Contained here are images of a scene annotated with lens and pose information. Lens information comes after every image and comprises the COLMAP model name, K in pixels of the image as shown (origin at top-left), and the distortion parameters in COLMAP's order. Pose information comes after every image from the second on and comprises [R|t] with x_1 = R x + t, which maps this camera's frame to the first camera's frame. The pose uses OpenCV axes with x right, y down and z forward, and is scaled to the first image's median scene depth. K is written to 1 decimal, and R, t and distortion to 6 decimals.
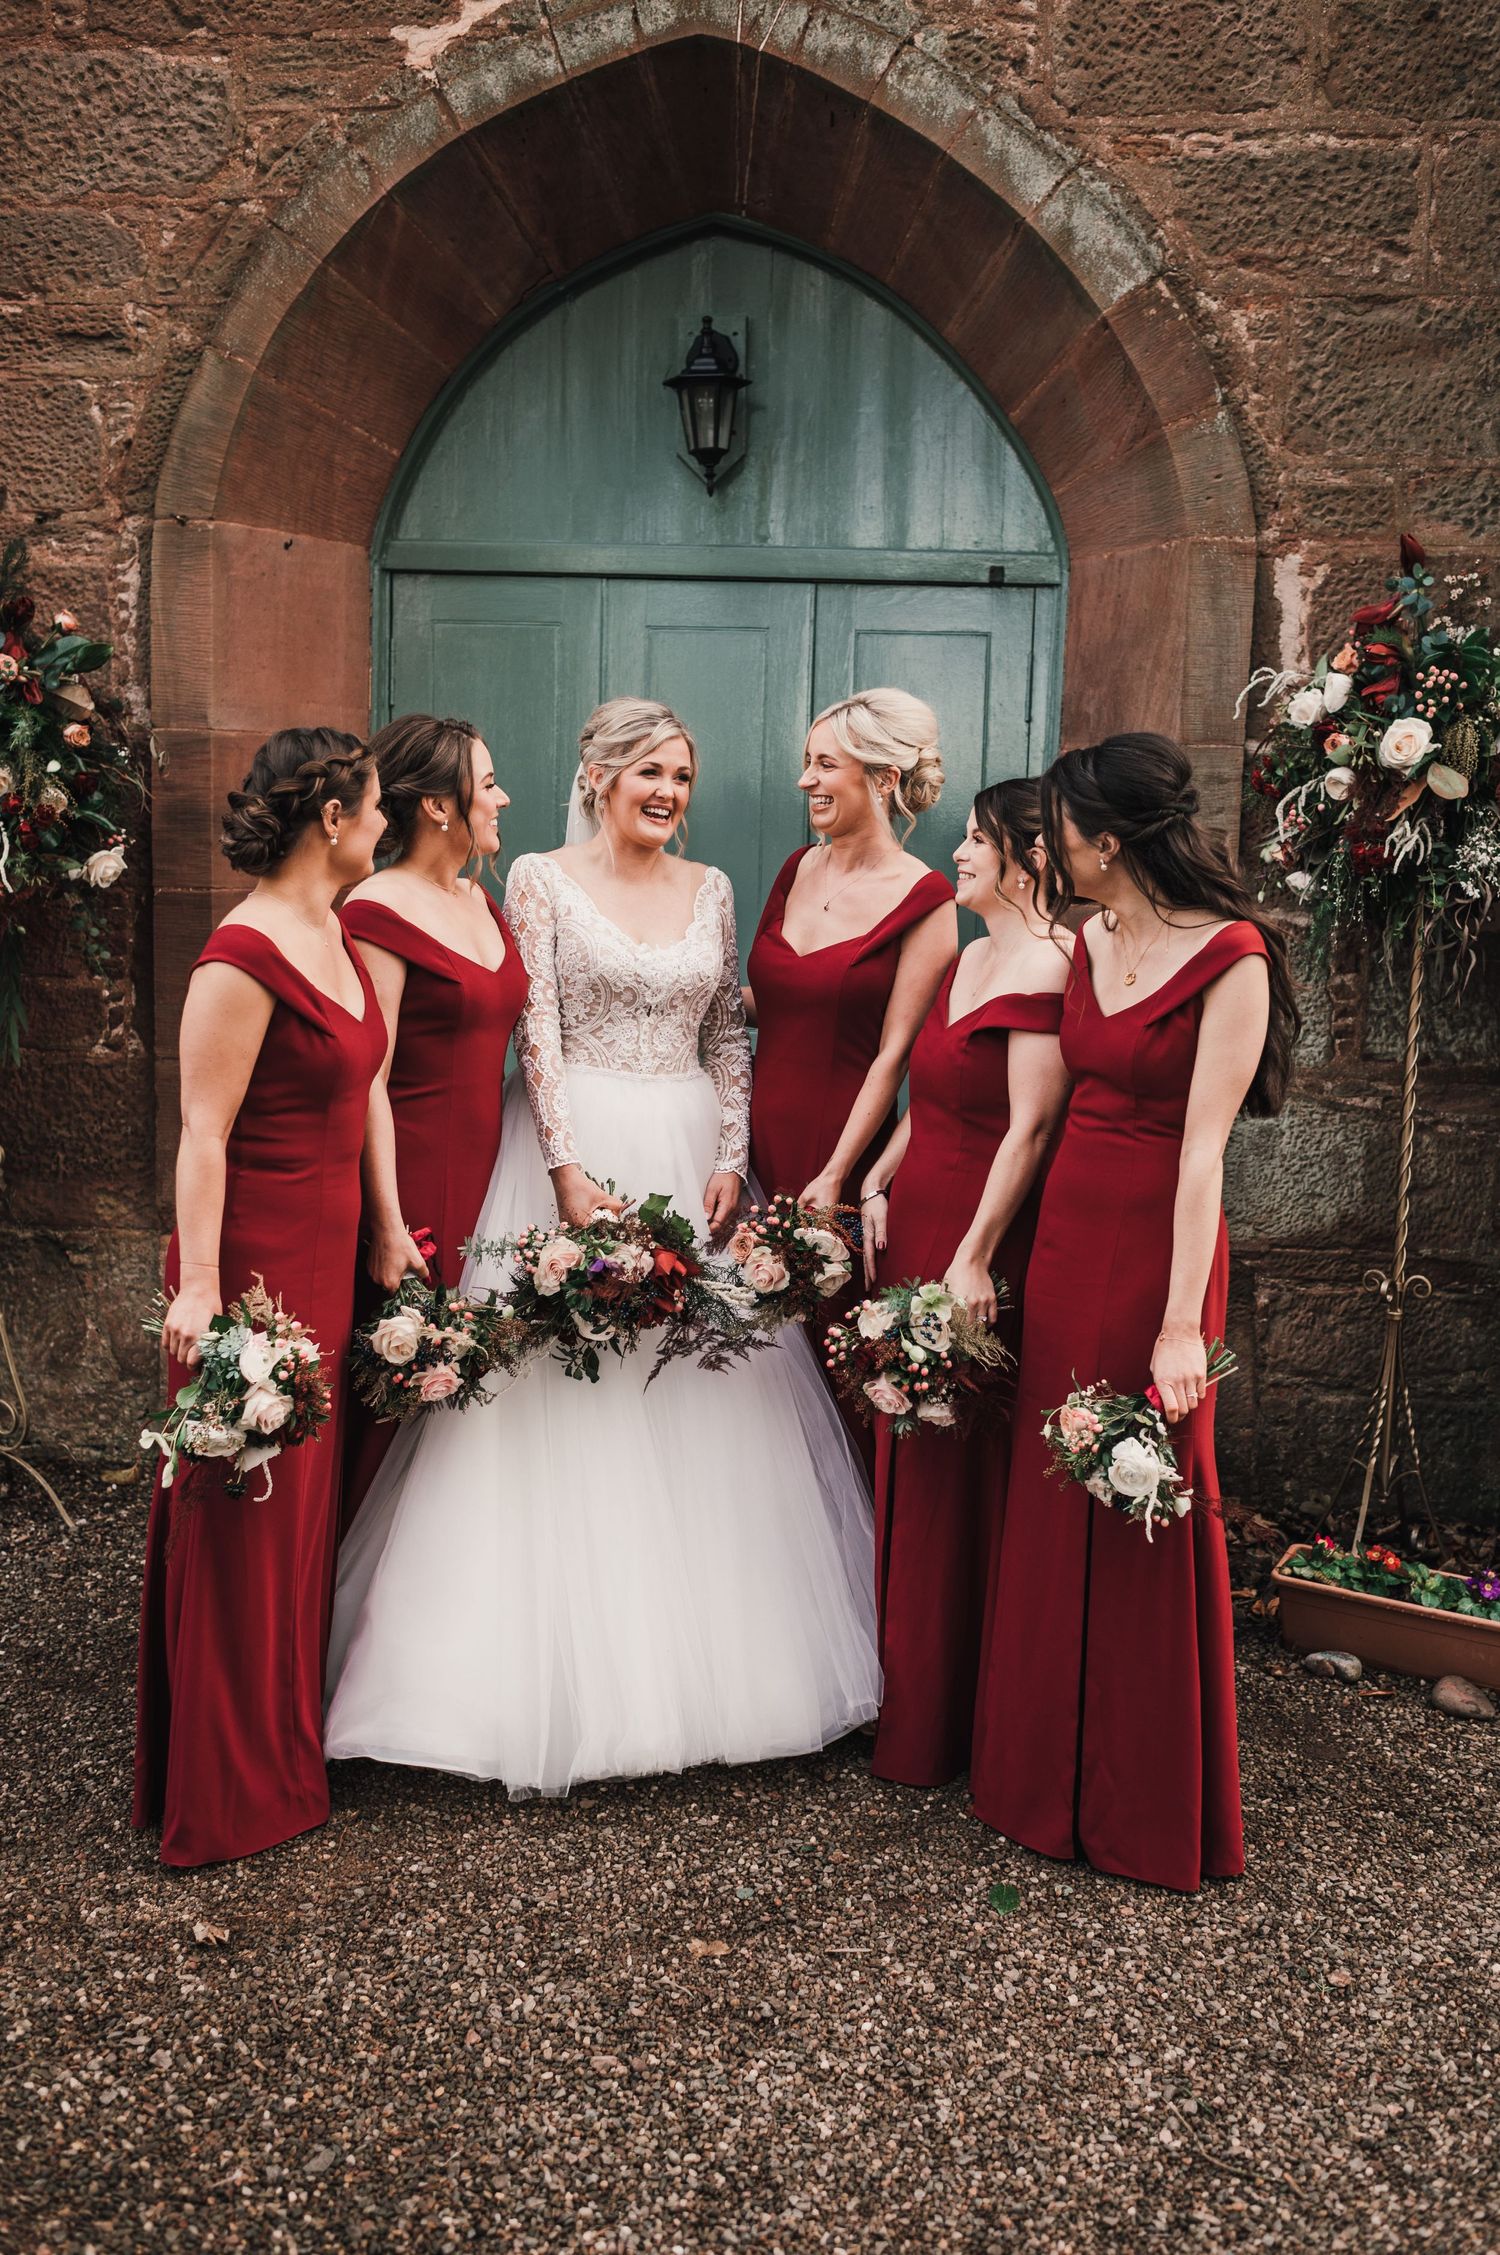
lens RADIAL K [[2238.9, 0, 749.6], [0, 2238.9, 1131.2], [0, 0, 1]] dist [-0.001554, -0.004612]
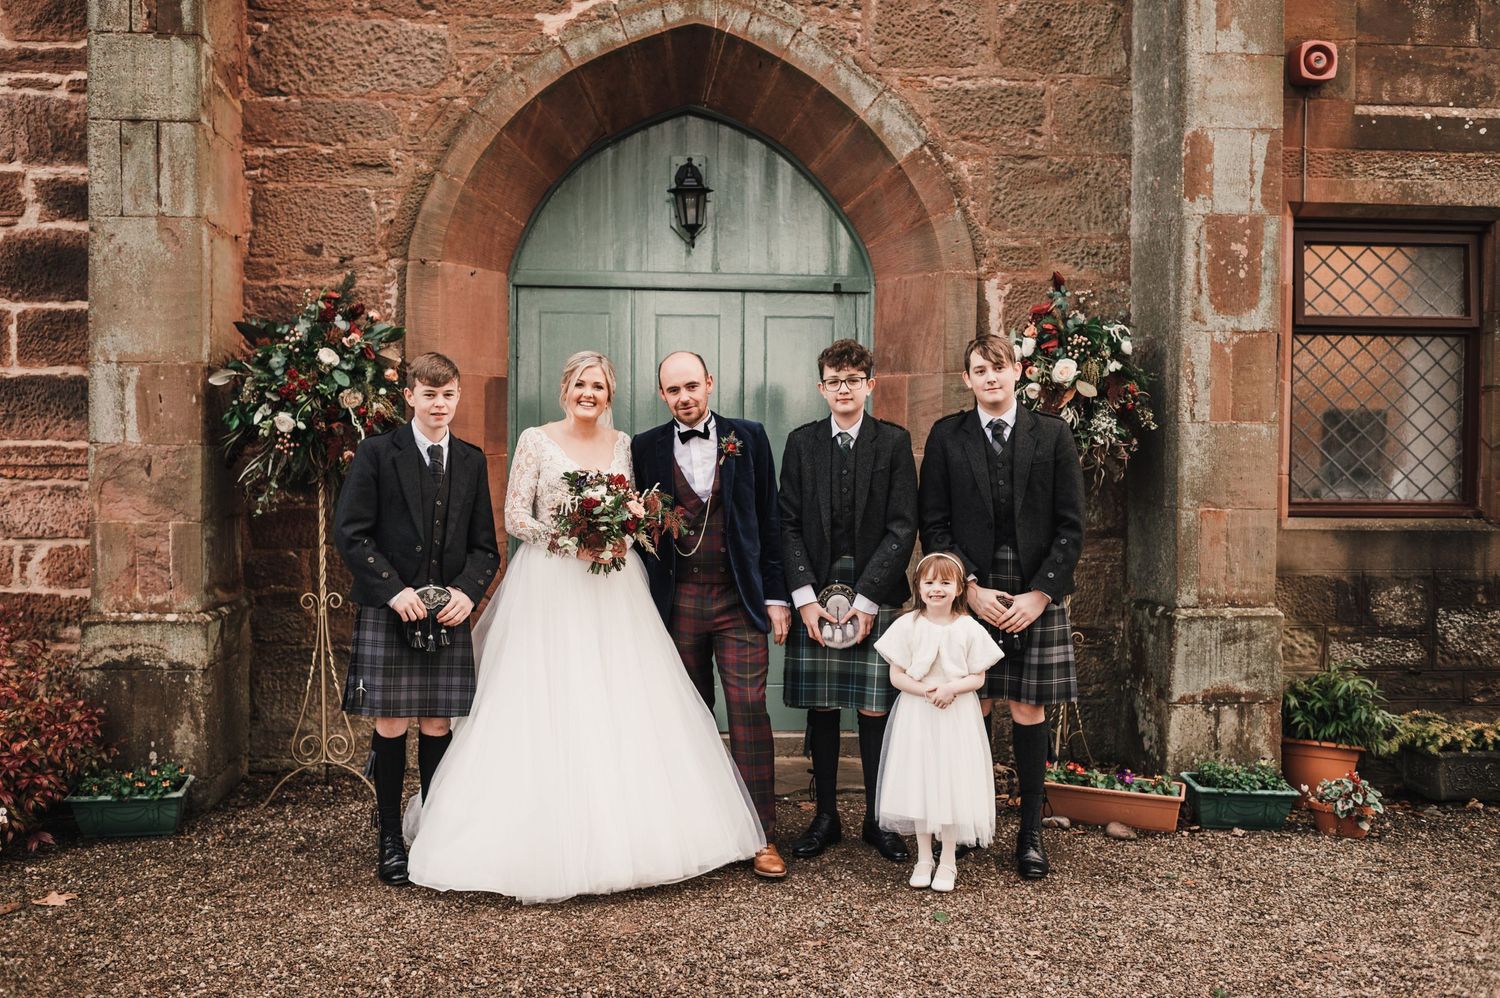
lens RADIAL K [[1489.3, 0, 750.6], [0, 1489.3, 501.1], [0, 0, 1]] dist [-0.001554, -0.004612]
pose [[0.986071, -0.026205, 0.164247, -0.201062], [0.040147, 0.995811, -0.082150, 0.043991], [-0.161406, 0.087599, 0.982993, -0.271044]]
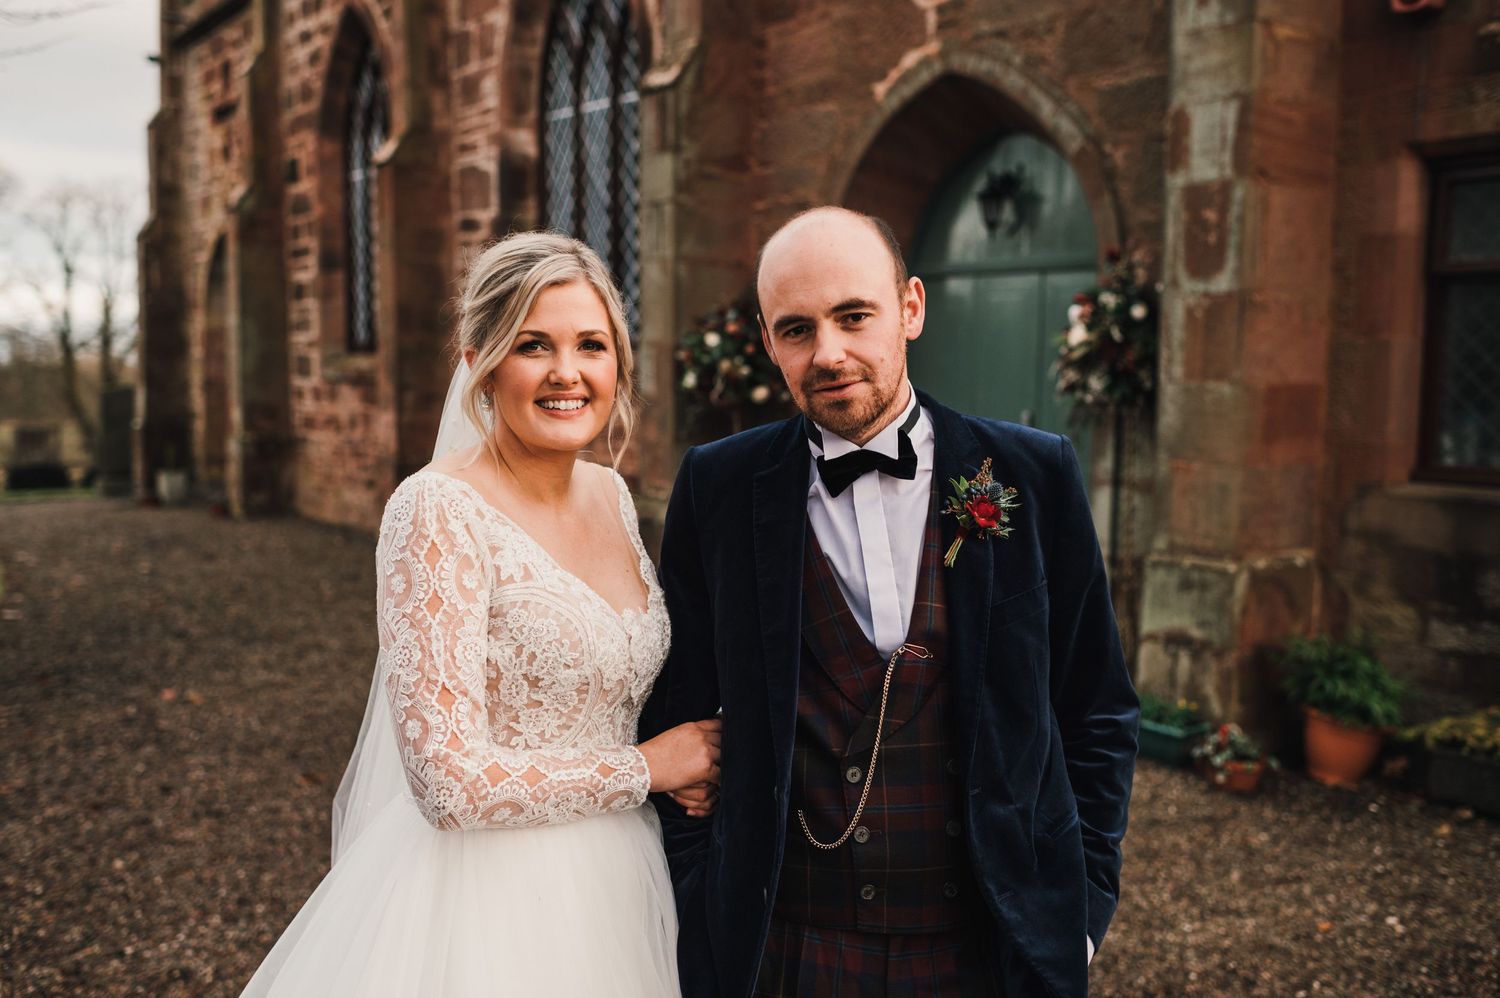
lens RADIAL K [[1489.3, 0, 750.6], [0, 1489.3, 501.1], [0, 0, 1]] dist [-0.001554, -0.004612]
pose [[0.661205, 0.044248, -0.748899, 1.125831], [-0.085498, 0.996200, -0.016627, 0.052267], [0.745317, 0.075023, 0.662475, -0.271743]]
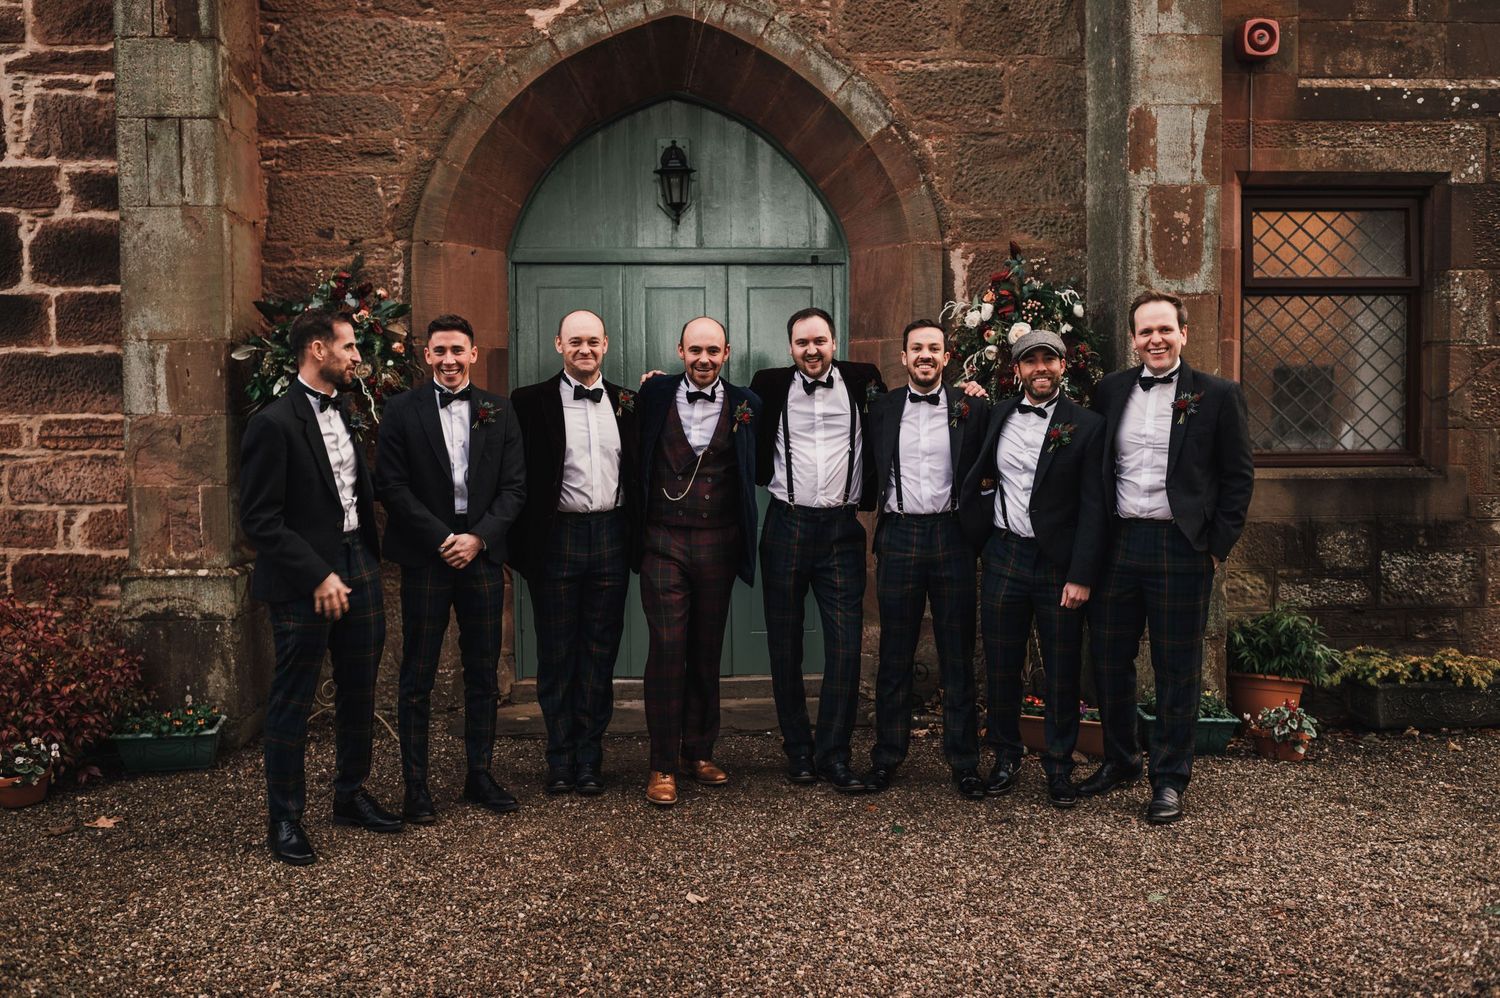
lens RADIAL K [[1489.3, 0, 750.6], [0, 1489.3, 501.1], [0, 0, 1]] dist [-0.001554, -0.004612]
pose [[0.988396, -0.044043, 0.145376, -0.176747], [0.053723, 0.996545, -0.063341, 0.066147], [-0.142084, 0.070416, 0.987347, -0.378791]]
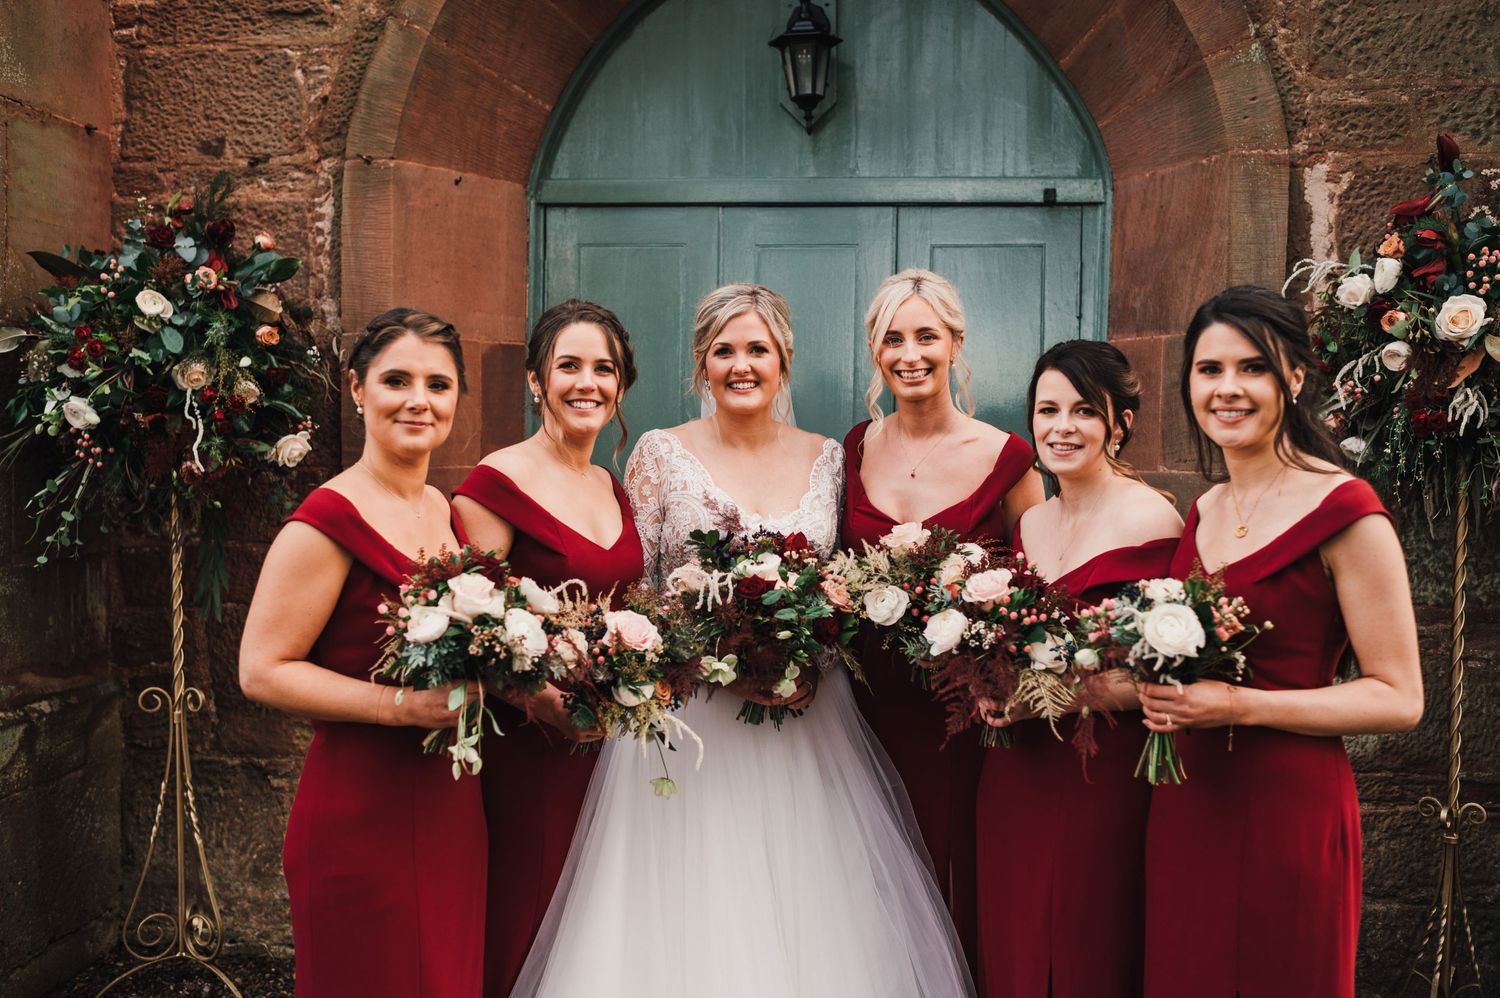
lens RADIAL K [[1489.9, 0, 749.0], [0, 1489.9, 501.3], [0, 0, 1]] dist [-0.001052, -0.006835]
pose [[0.999196, -0.013195, -0.037862, -0.024004], [0.009922, 0.996299, -0.085382, -0.022847], [0.038848, 0.084938, 0.995629, 0.242567]]
